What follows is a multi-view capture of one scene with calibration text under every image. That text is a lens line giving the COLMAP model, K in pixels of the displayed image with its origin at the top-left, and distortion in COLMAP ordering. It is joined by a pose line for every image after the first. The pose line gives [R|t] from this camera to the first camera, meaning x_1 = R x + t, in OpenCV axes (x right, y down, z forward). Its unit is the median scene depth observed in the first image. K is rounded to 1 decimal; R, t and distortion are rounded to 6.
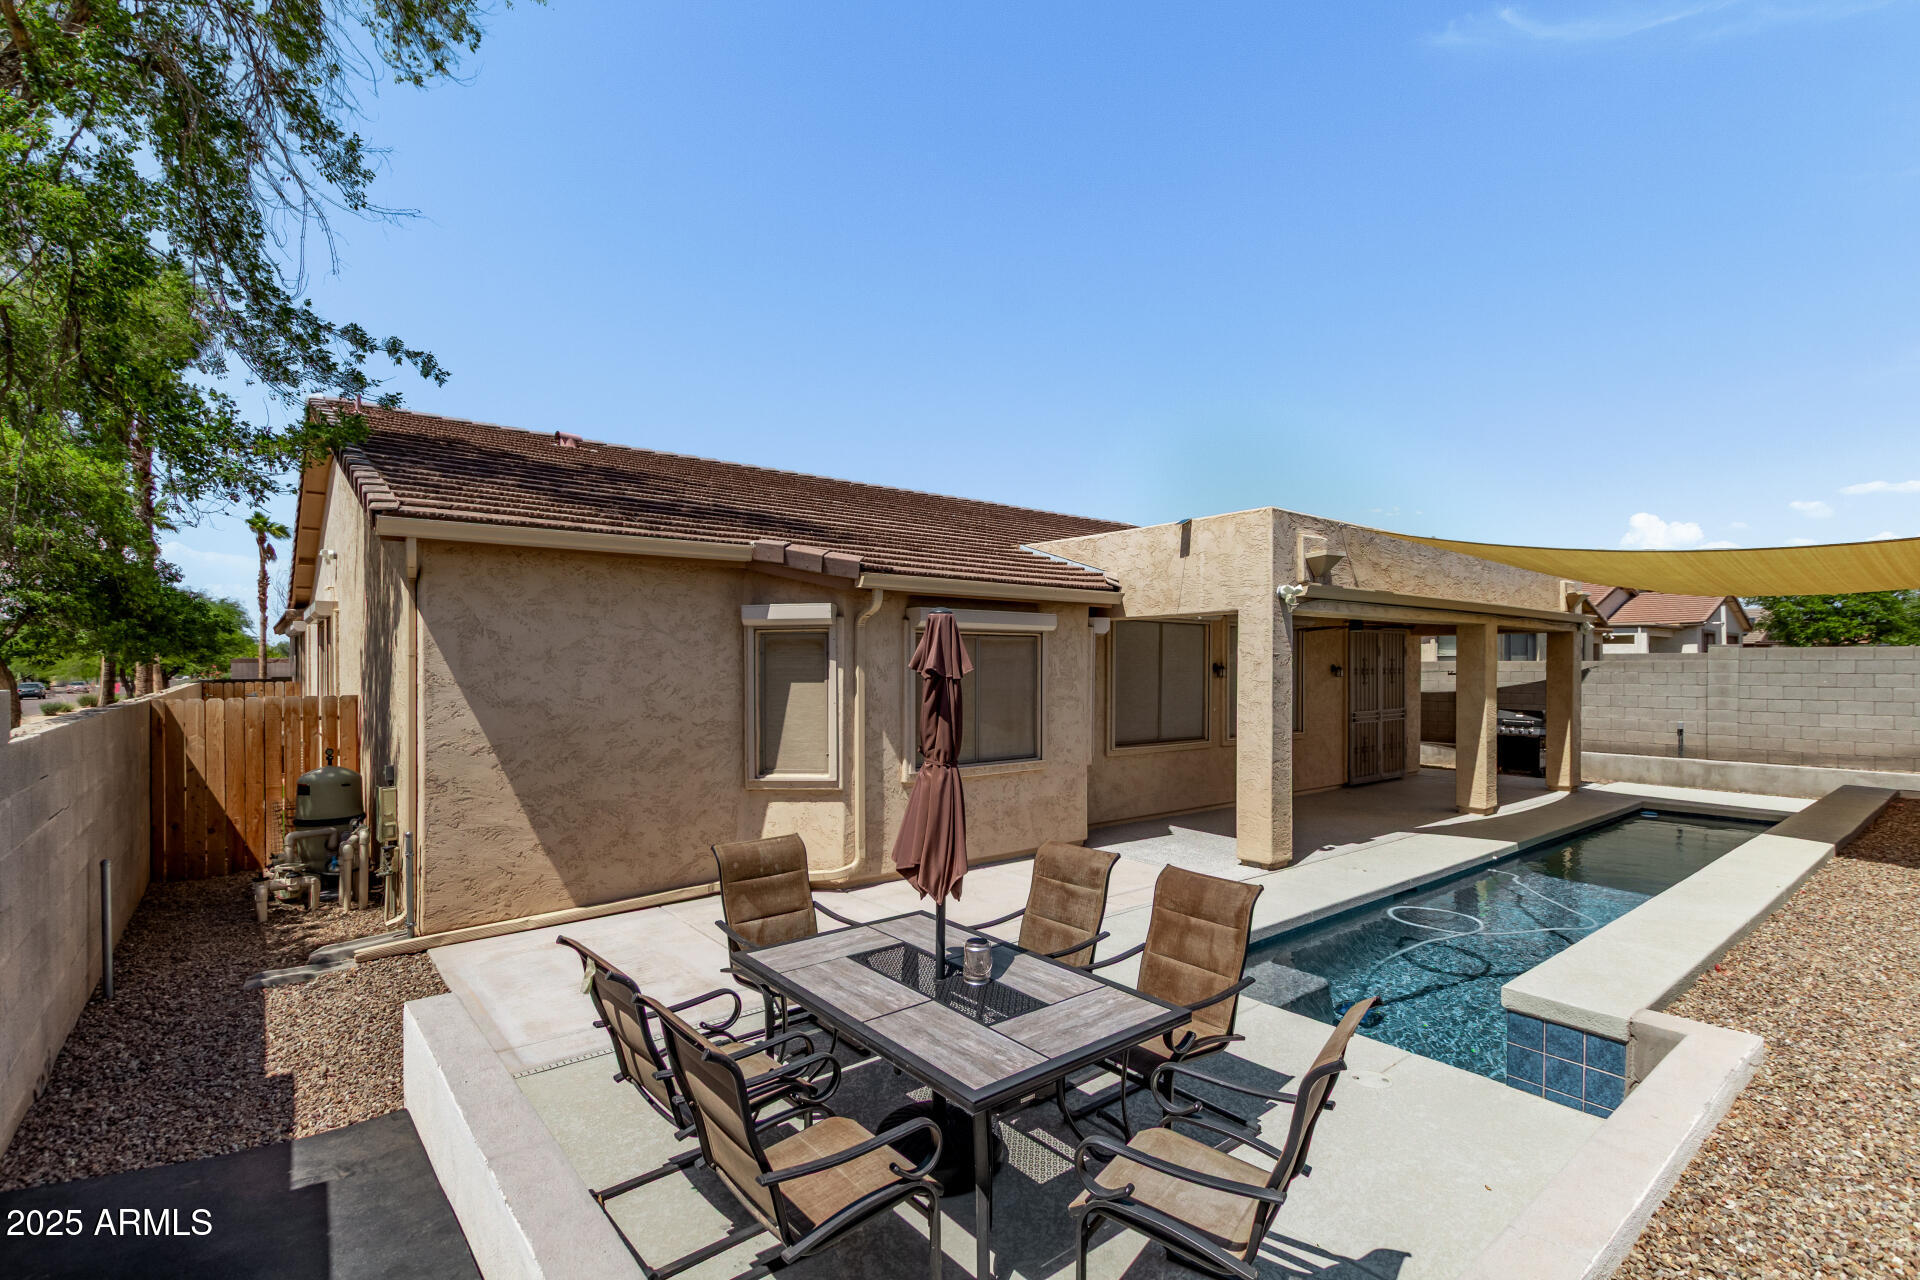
lens RADIAL K [[886.0, 0, 975.7], [0, 886.0, 653.8], [0, 0, 1]] dist [0.005136, 0.000458]
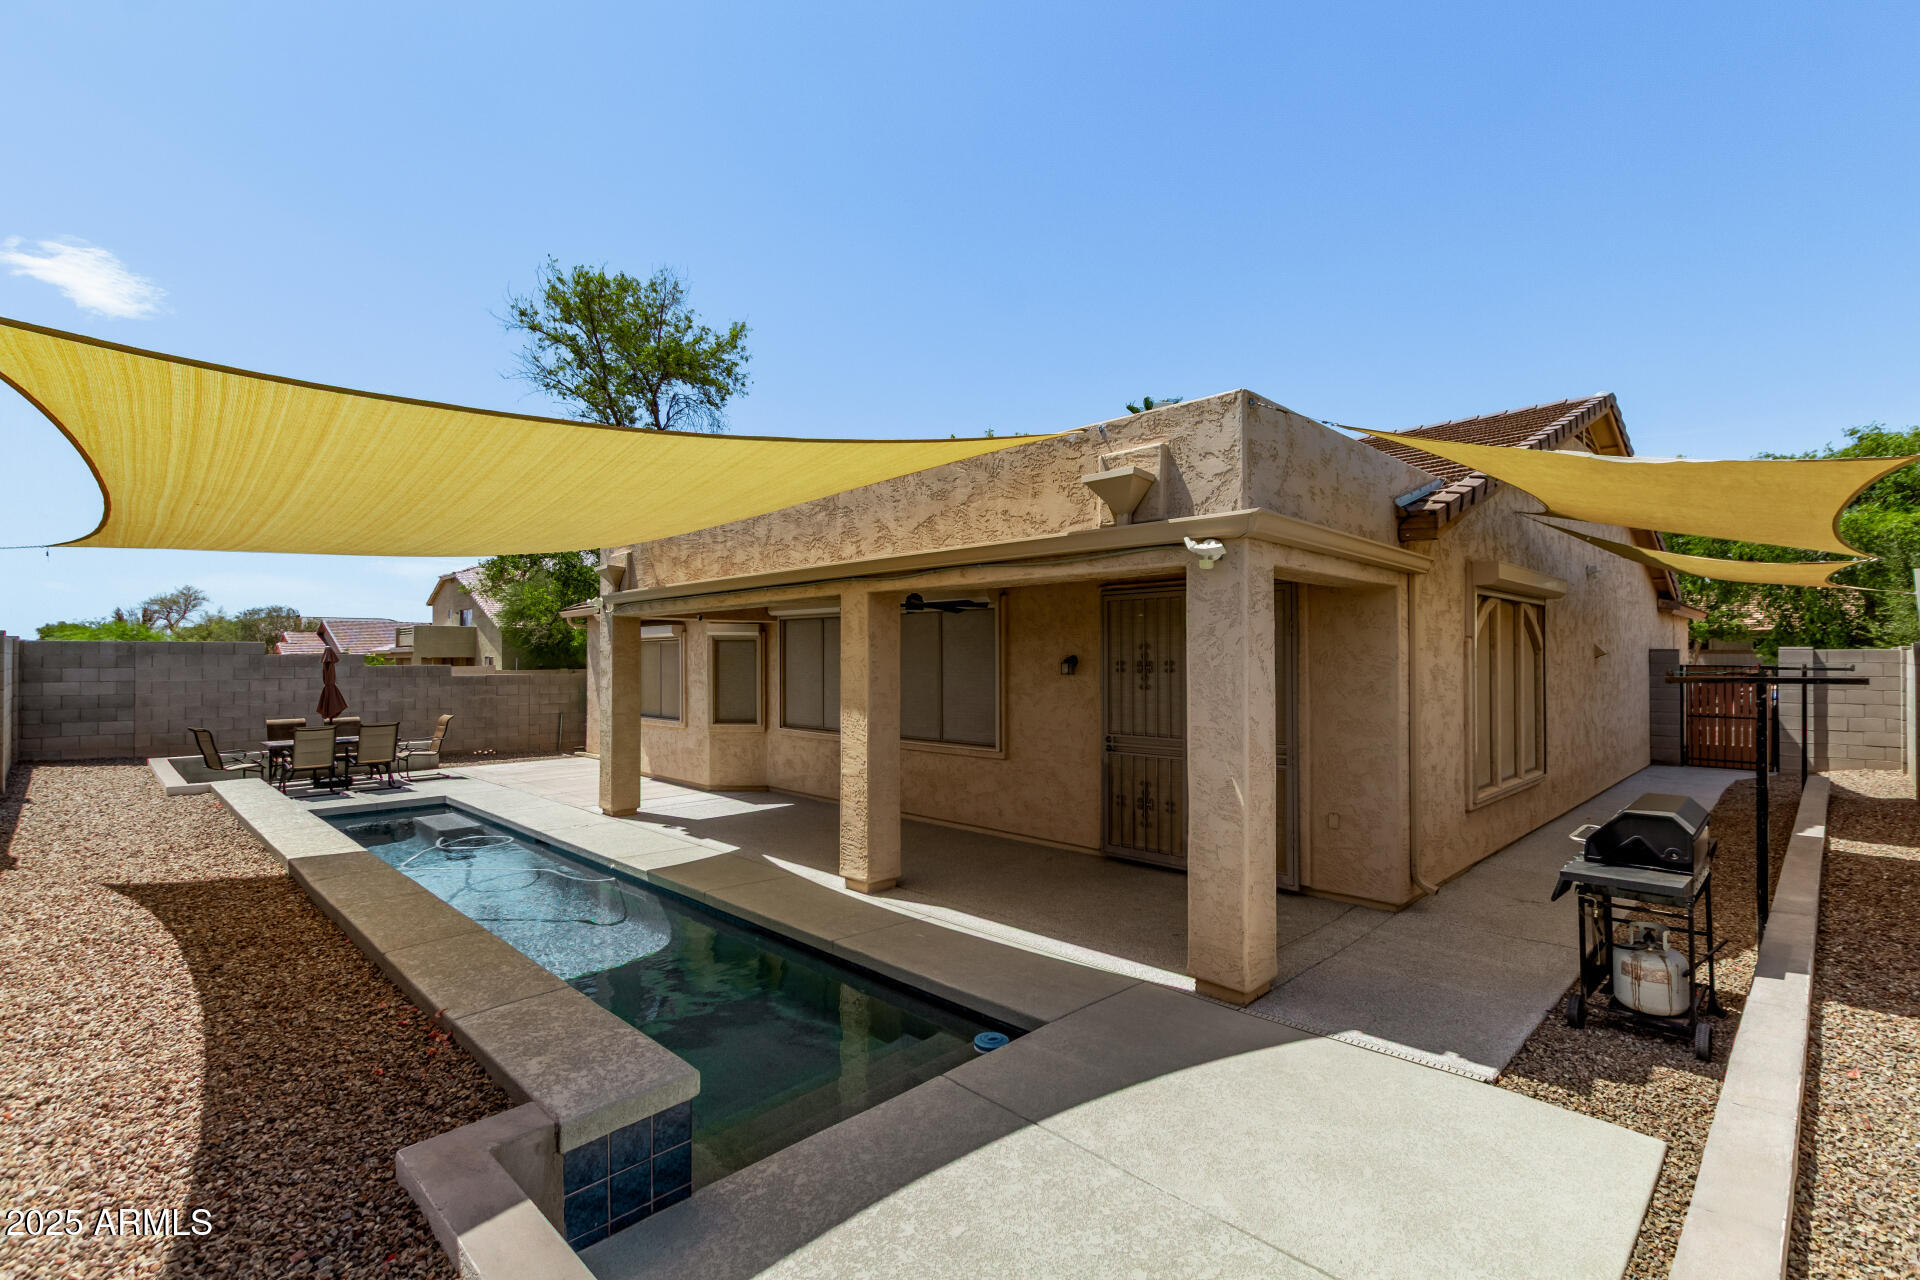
lens RADIAL K [[886.0, 0, 975.7], [0, 886.0, 653.8], [0, 0, 1]] dist [0.005136, 0.000458]
pose [[0.090378, -0.020431, -0.995698, 1.057474], [0.004396, 0.999788, -0.020116, 0.023877], [0.995898, -0.002559, 0.090449, 0.884921]]
